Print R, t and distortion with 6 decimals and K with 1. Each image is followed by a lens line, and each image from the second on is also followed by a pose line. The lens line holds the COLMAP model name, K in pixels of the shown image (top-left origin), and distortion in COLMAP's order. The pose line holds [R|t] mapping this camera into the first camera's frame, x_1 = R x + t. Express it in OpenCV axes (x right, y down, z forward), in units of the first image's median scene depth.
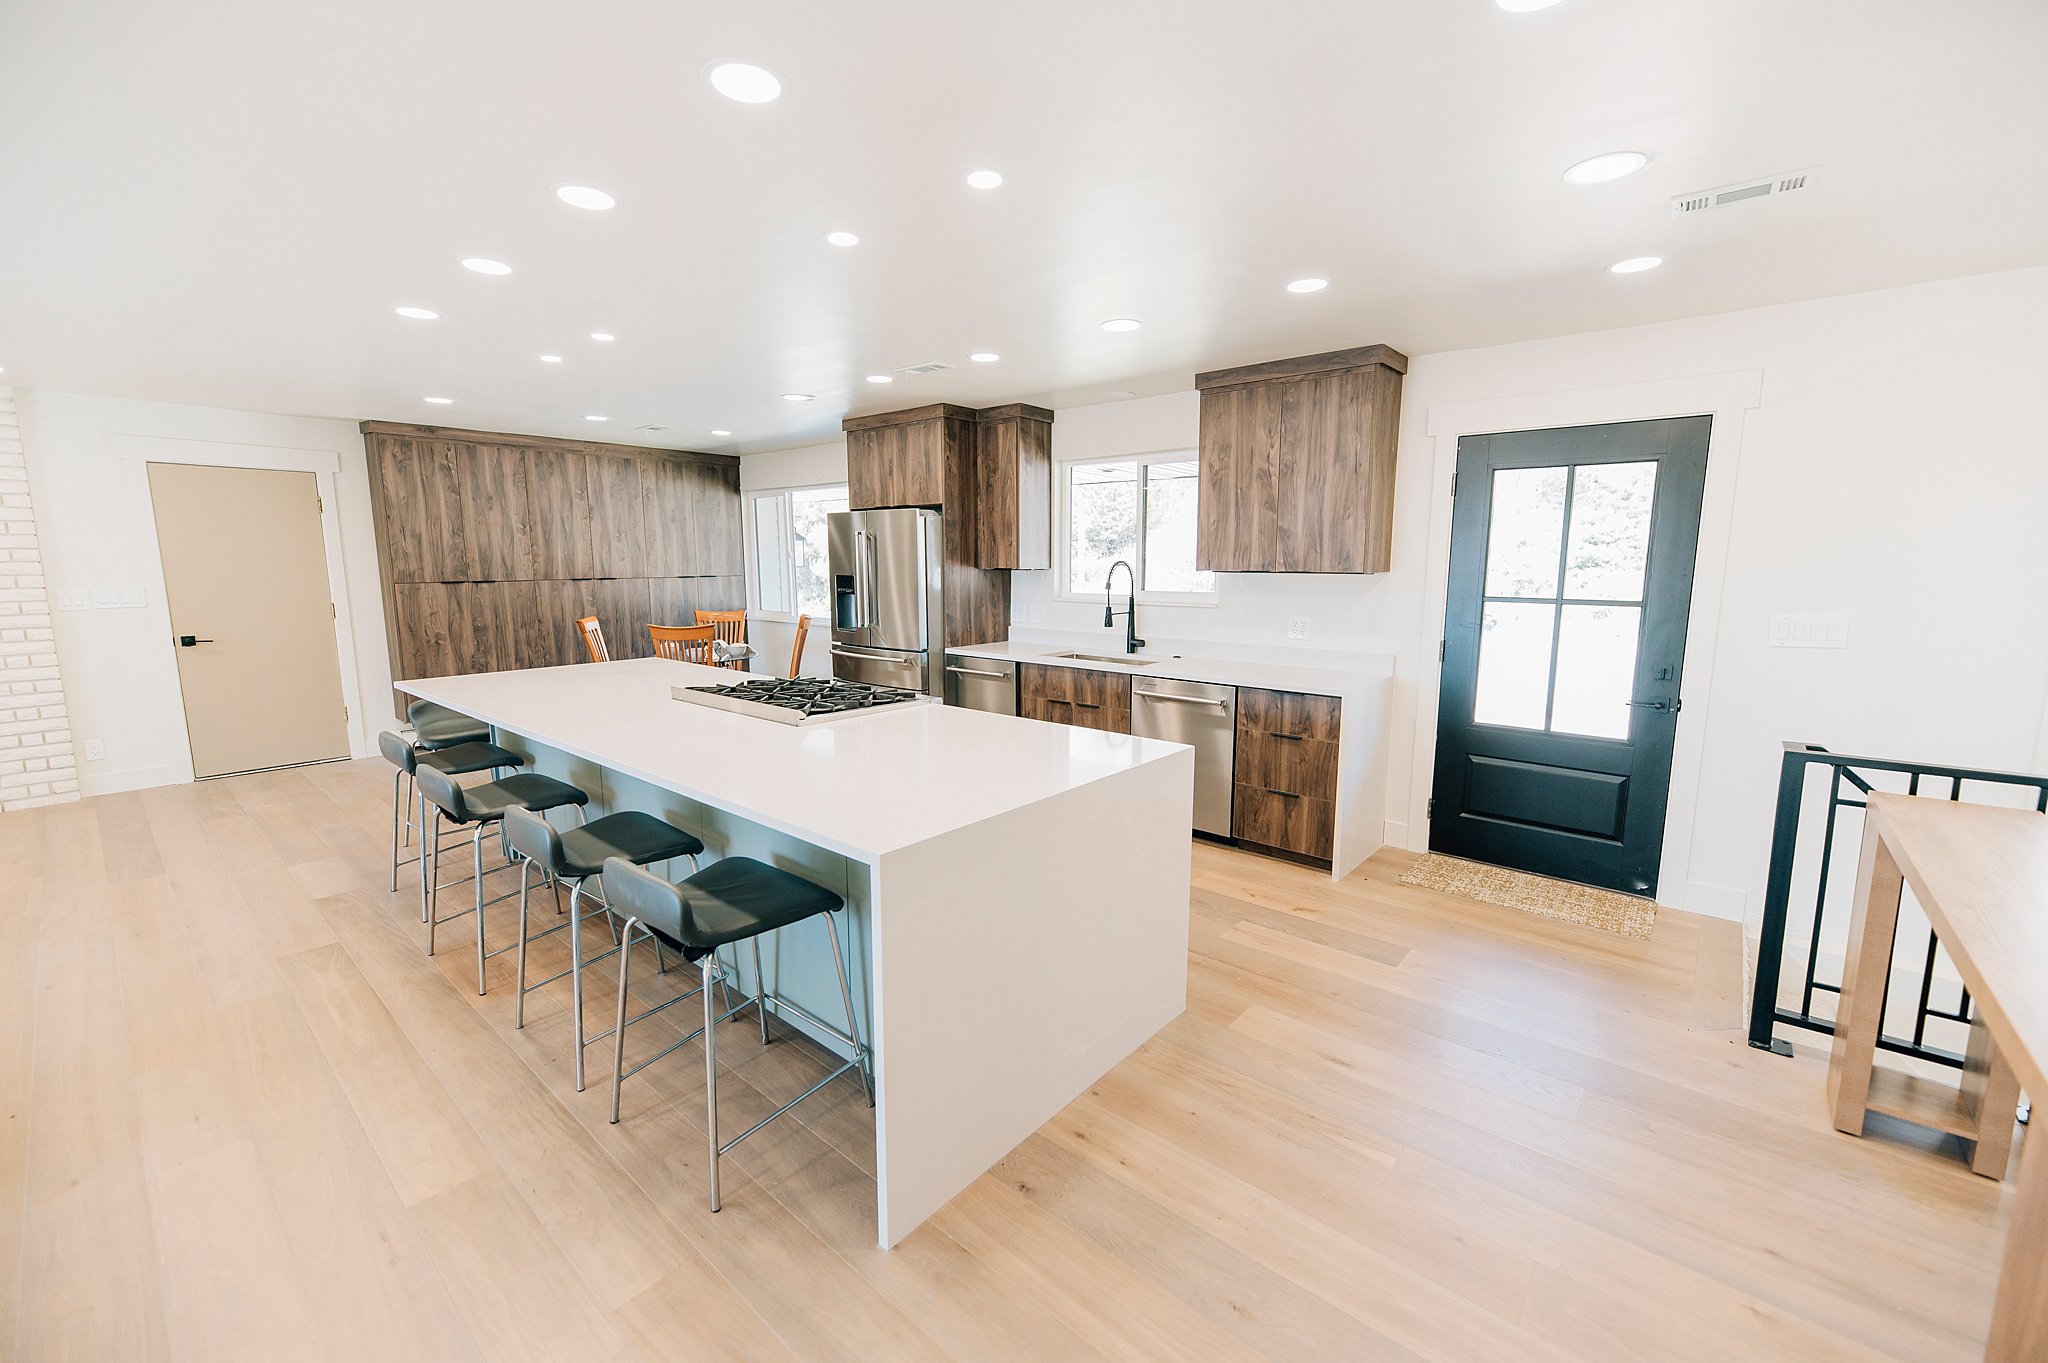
lens RADIAL K [[816.4, 0, 1029.6], [0, 816.4, 676.9], [0, 0, 1]] dist [-0.000560, 0.000006]
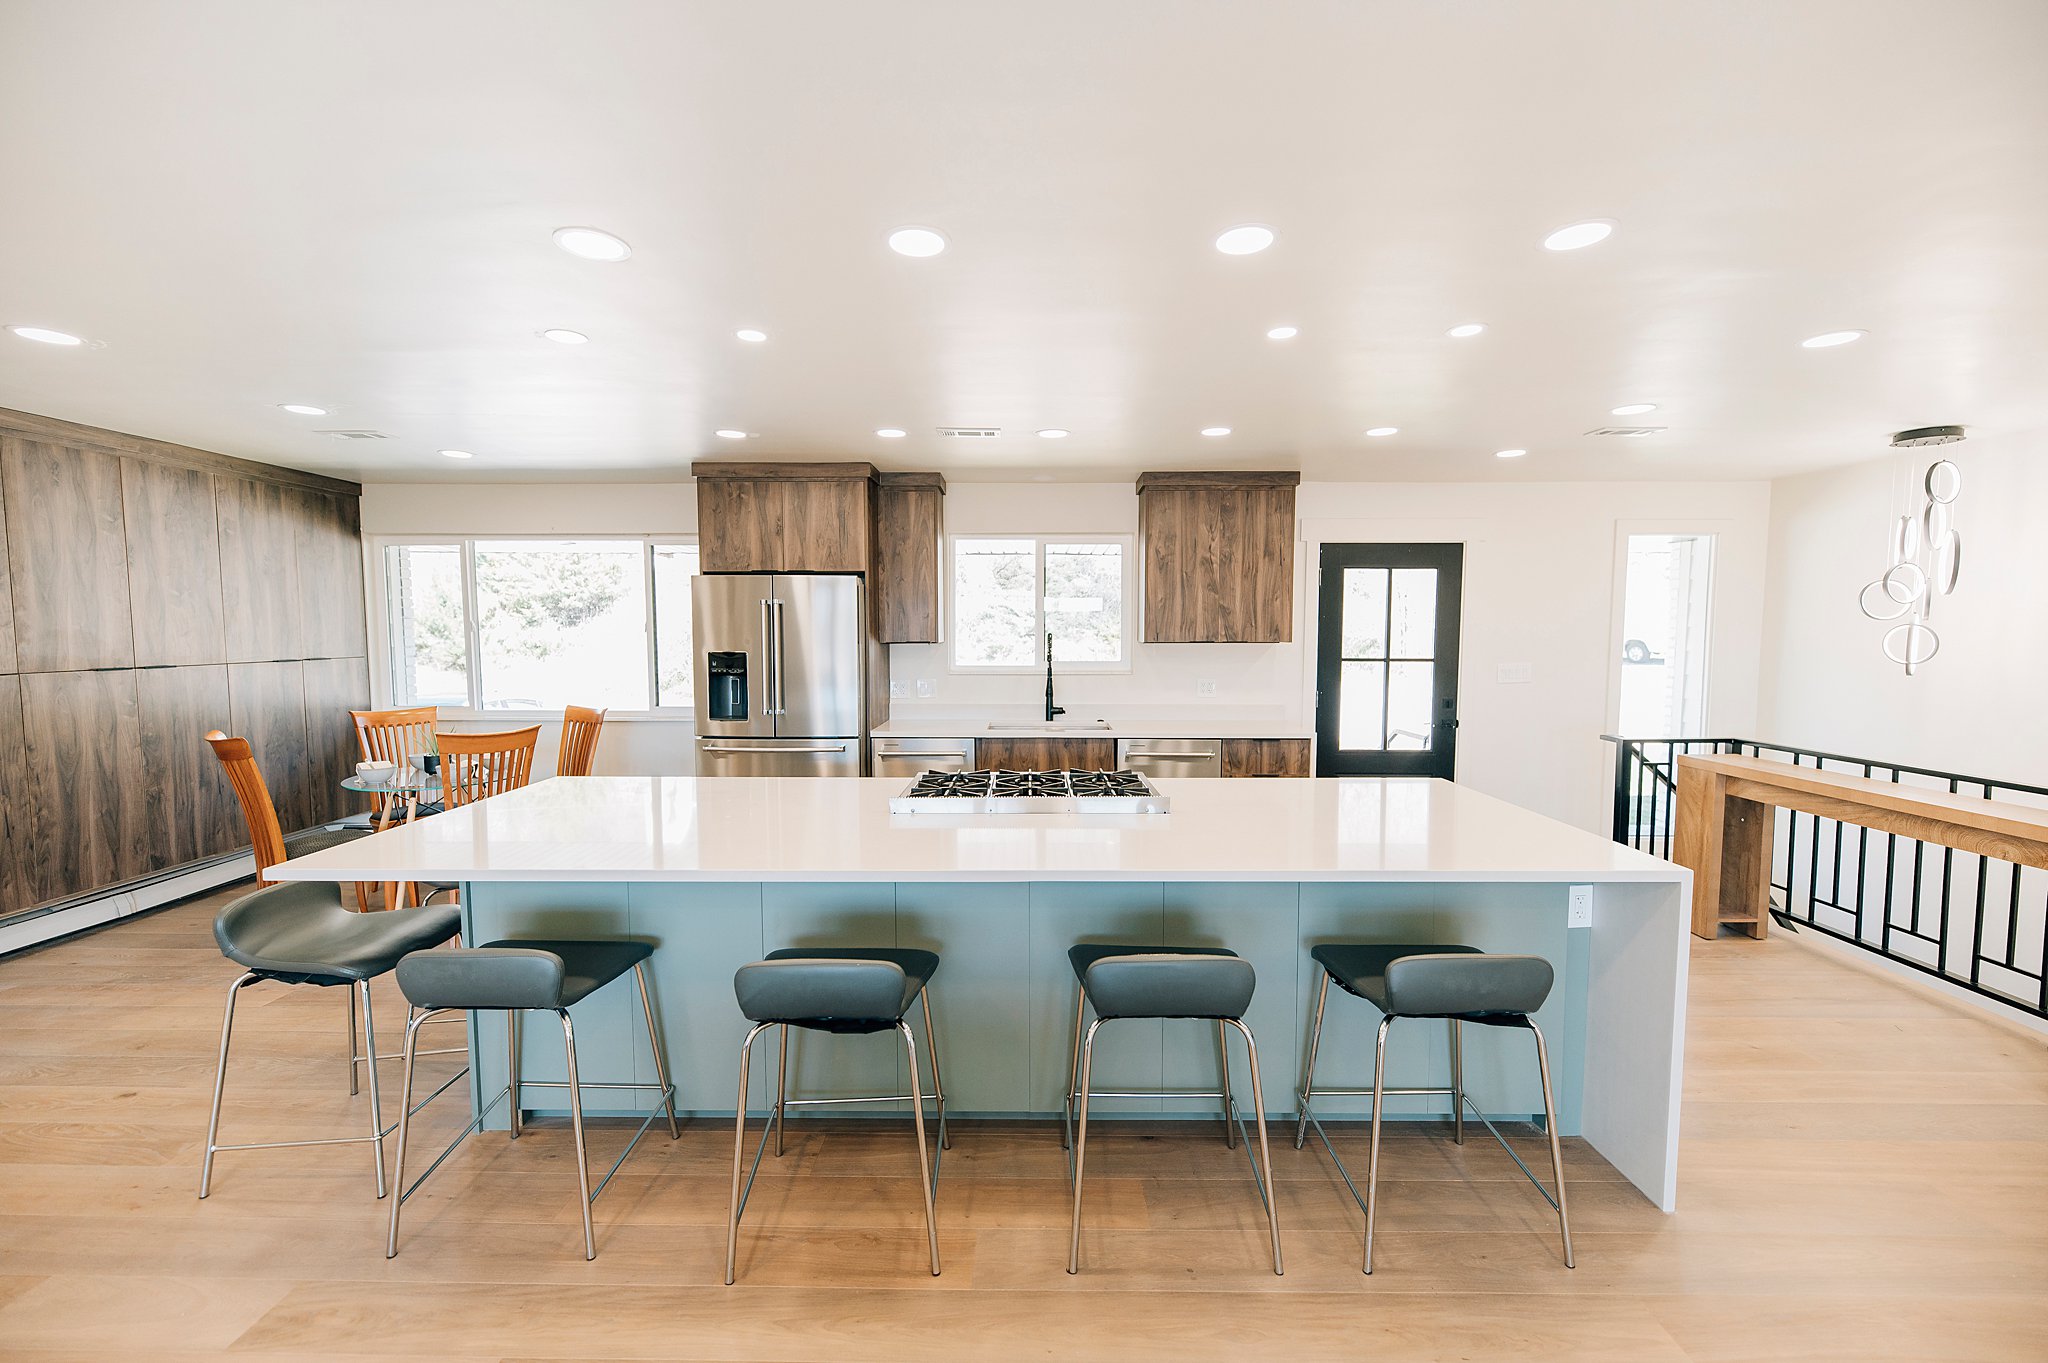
lens RADIAL K [[816.4, 0, 1029.6], [0, 816.4, 676.9], [0, 0, 1]] dist [-0.000560, 0.000006]
pose [[0.770363, -0.038362, 0.636450, -0.573610], [0.092224, 0.994396, -0.051691, -0.034411], [-0.630900, 0.098516, 0.769584, 0.212760]]
